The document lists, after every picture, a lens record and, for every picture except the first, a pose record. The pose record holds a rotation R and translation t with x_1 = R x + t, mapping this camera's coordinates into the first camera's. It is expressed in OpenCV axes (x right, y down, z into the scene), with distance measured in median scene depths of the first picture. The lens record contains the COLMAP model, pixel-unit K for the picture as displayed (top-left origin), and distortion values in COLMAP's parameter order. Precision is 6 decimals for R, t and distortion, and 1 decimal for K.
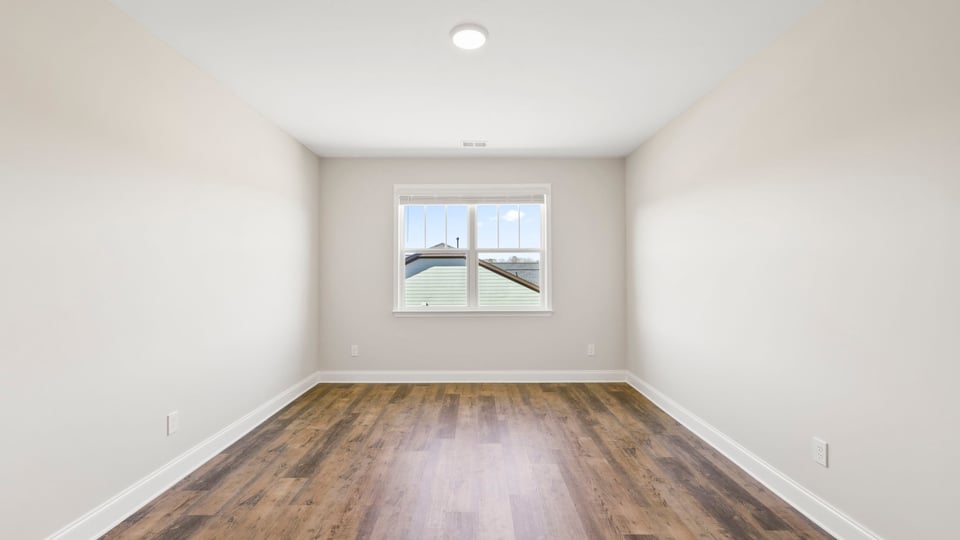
lens RADIAL K [[415.4, 0, 475.8], [0, 415.4, 269.4], [0, 0, 1]] dist [0.004141, 0.000263]
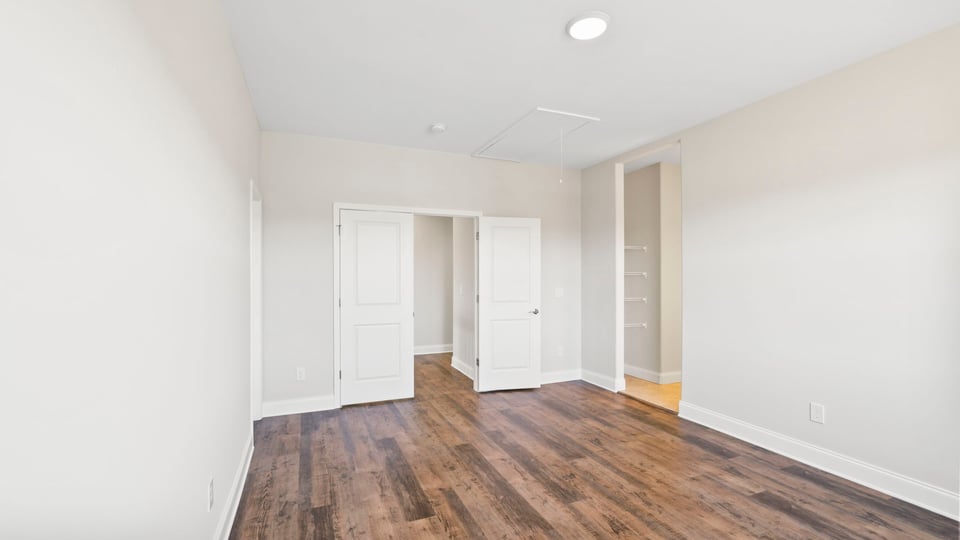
lens RADIAL K [[415.4, 0, 479.1], [0, 415.4, 273.4], [0, 0, 1]] dist [0.004141, 0.000263]
pose [[-0.921935, -0.002741, -0.387336, 0.627324], [0.002654, 0.999907, -0.013393, 0.003145], [0.387337, -0.013375, -0.921841, 1.919700]]
